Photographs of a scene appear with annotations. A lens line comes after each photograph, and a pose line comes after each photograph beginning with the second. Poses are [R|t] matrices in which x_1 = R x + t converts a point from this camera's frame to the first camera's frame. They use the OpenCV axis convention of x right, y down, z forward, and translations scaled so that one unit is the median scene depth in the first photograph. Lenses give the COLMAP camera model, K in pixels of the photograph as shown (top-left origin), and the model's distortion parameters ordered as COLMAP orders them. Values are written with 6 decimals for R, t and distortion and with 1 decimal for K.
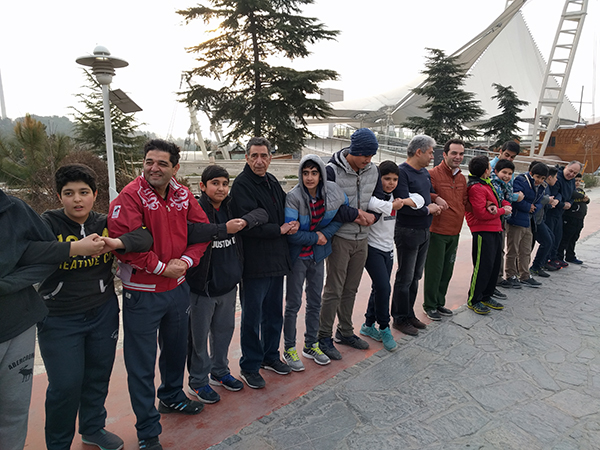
lens RADIAL K [[453.2, 0, 301.0], [0, 453.2, 220.7], [0, 0, 1]] dist [0.000991, 0.034094]
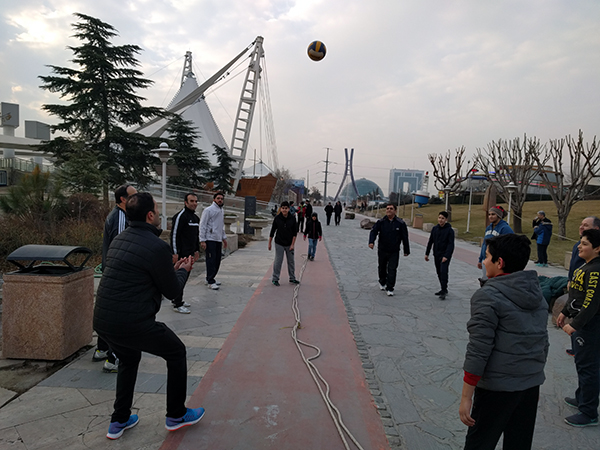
lens RADIAL K [[453.2, 0, 297.3], [0, 453.2, 221.3], [0, 0, 1]] dist [0.000991, 0.034094]
pose [[0.755659, -0.008015, 0.654916, -0.299719], [0.058053, 0.996809, -0.054784, 0.021257], [-0.652387, 0.079418, 0.753713, -0.189449]]
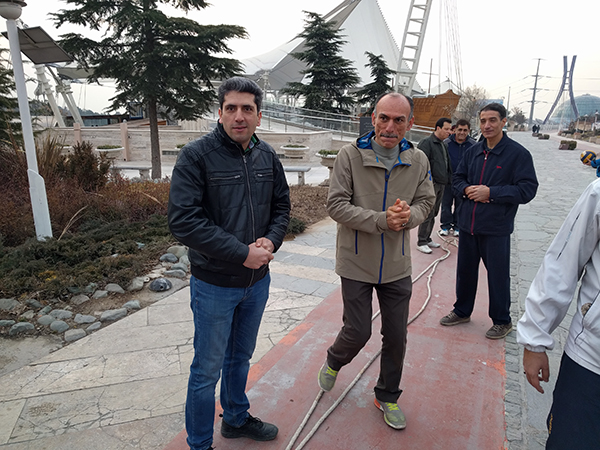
lens RADIAL K [[453.2, 0, 298.5], [0, 453.2, 219.2], [0, 0, 1]] dist [0.000991, 0.034094]
pose [[0.952075, -0.062160, 0.299482, -0.057328], [0.040988, 0.996229, 0.076471, -0.008759], [-0.303106, -0.060531, 0.951032, 0.047192]]
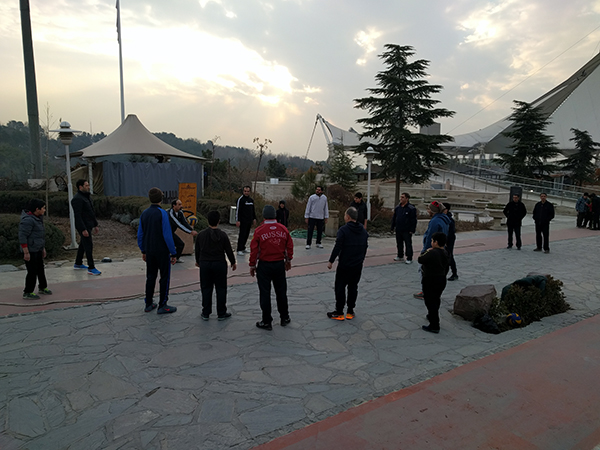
lens RADIAL K [[453.2, 0, 299.6], [0, 453.2, 221.1], [0, 0, 1]] dist [0.000991, 0.034094]
pose [[0.983371, 0.047346, -0.175328, -0.084300], [-0.053384, 0.998127, -0.029880, 0.031392], [0.173585, 0.038743, 0.984057, -0.373448]]
